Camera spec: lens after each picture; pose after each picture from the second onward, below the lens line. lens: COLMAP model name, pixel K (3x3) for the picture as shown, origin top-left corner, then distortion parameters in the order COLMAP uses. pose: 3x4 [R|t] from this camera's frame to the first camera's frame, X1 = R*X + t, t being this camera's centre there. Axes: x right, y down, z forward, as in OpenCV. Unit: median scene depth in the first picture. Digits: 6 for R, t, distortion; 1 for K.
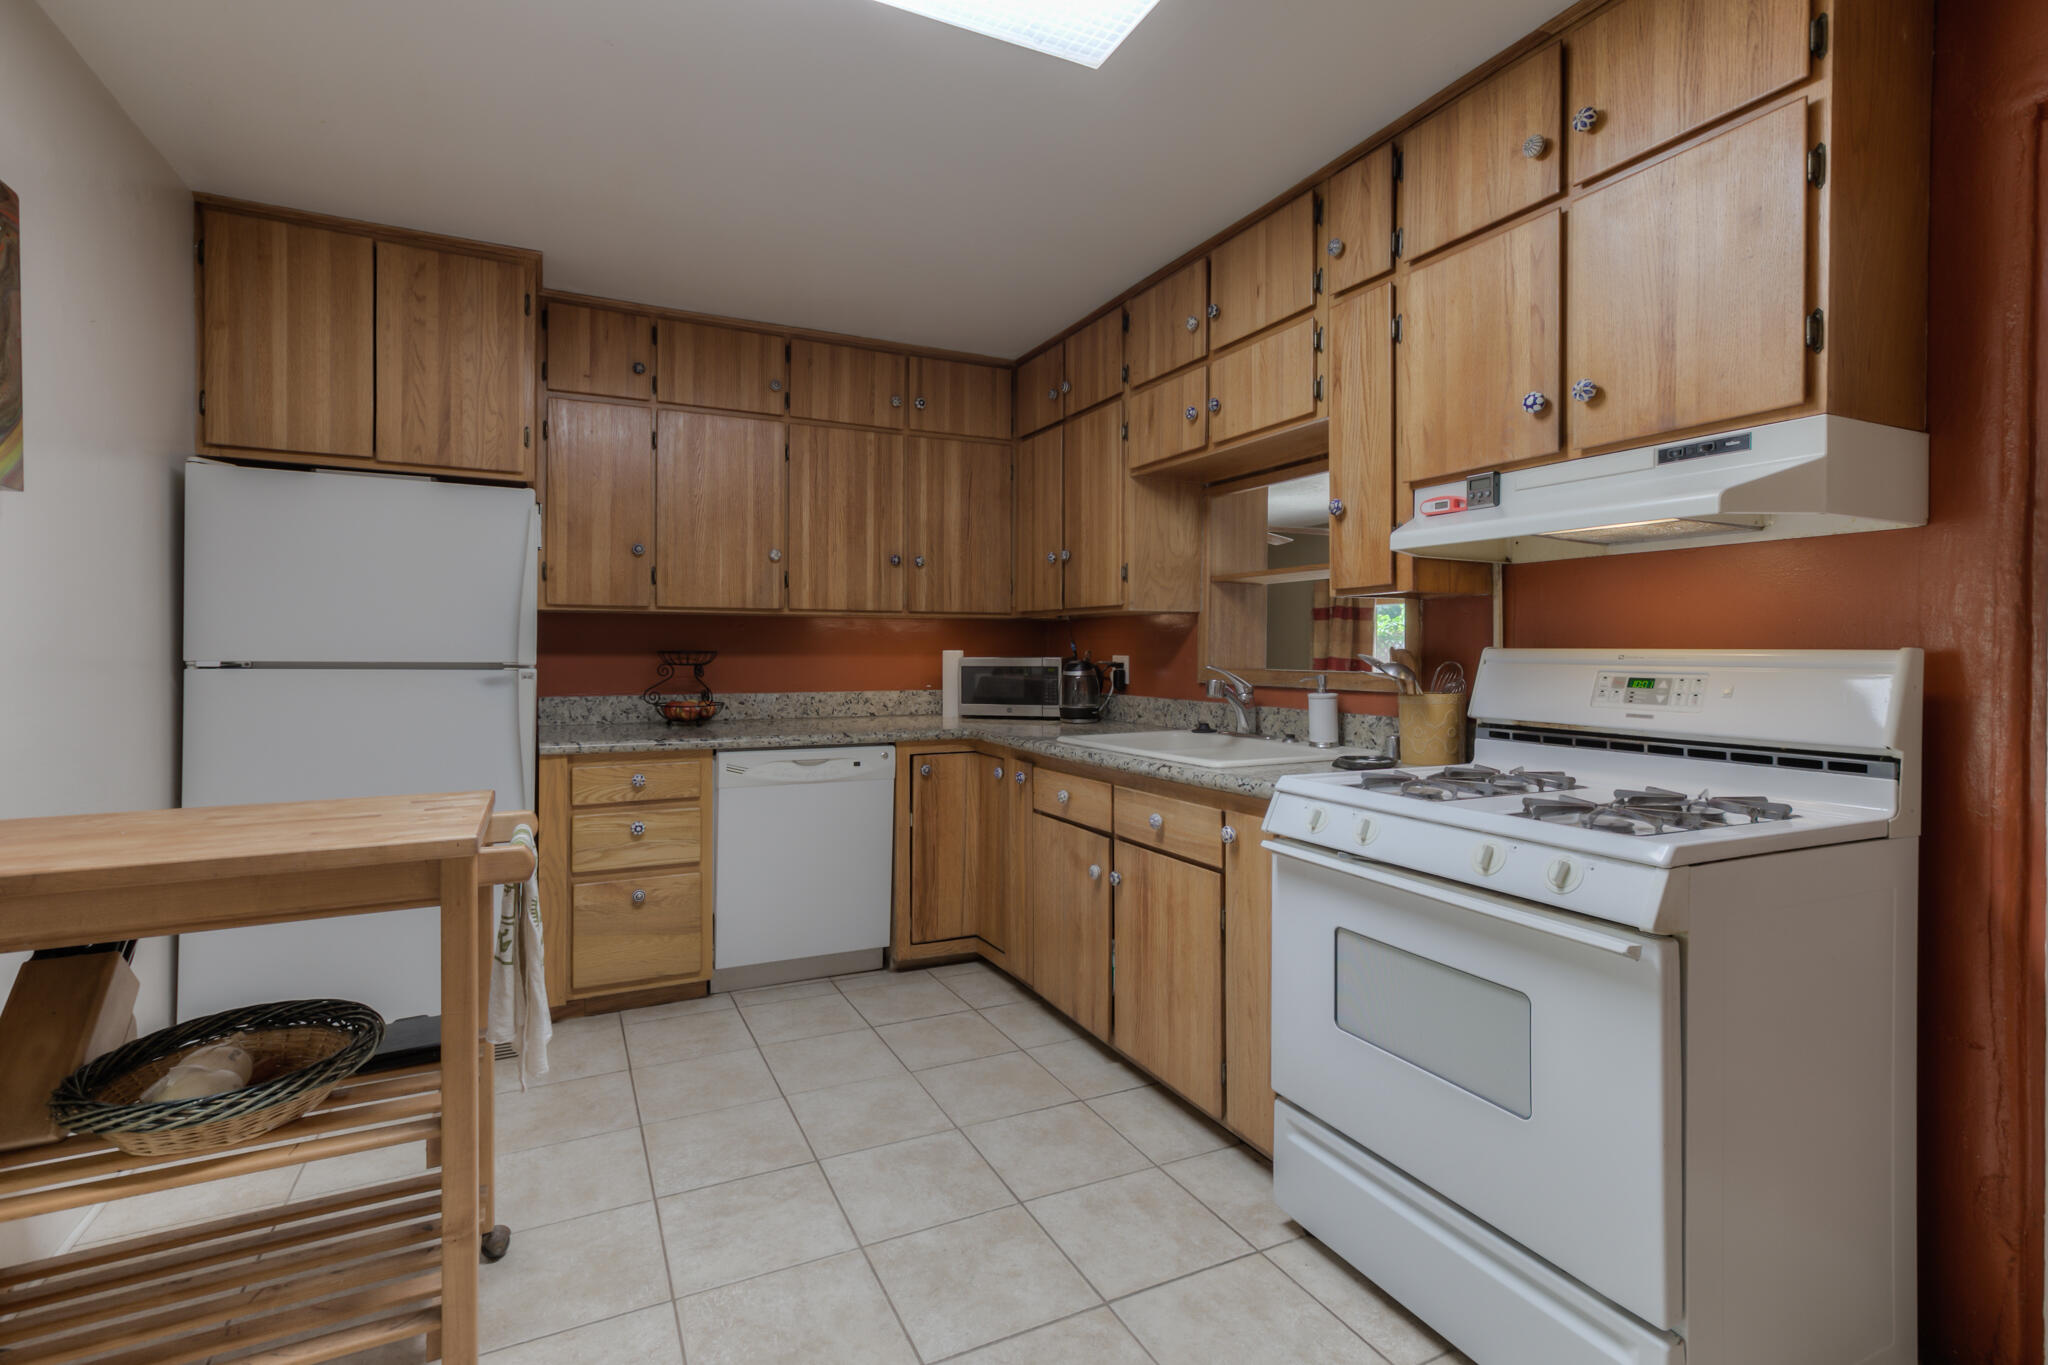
lens RADIAL K [[957.0, 0, 1014.7], [0, 957.0, 664.5], [0, 0, 1]] dist [-0.003134, 0.002838]
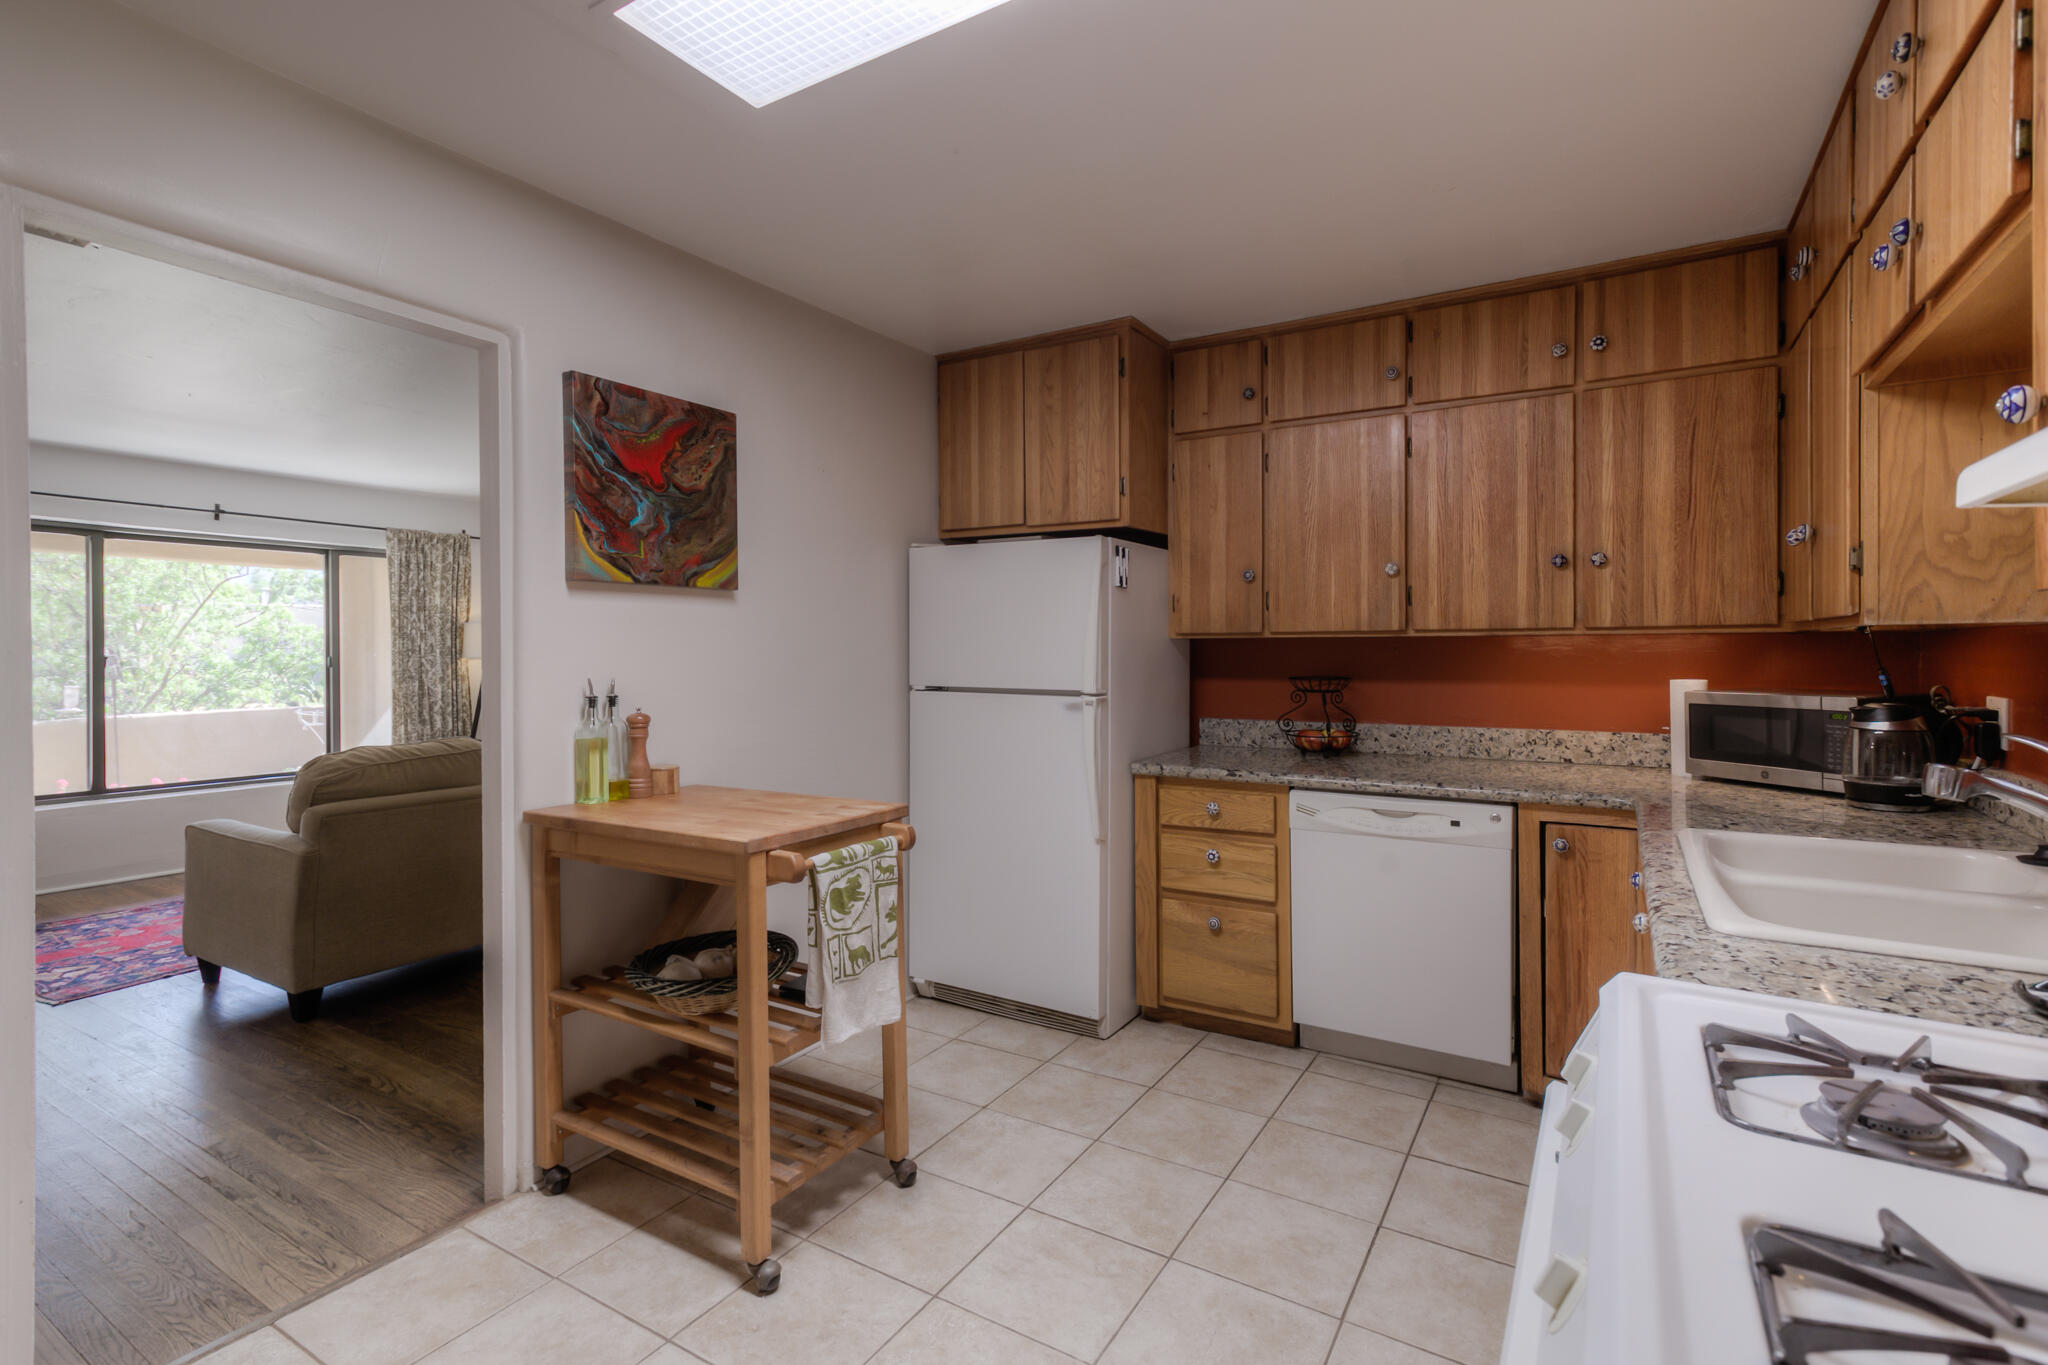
lens RADIAL K [[957.0, 0, 1016.1], [0, 957.0, 665.1], [0, 0, 1]] dist [-0.003134, 0.002838]
pose [[0.532922, 0.007823, -0.846128, 0.318363], [-0.007891, 0.999960, 0.004276, -0.029757], [0.846127, 0.004399, 0.532963, 0.262686]]
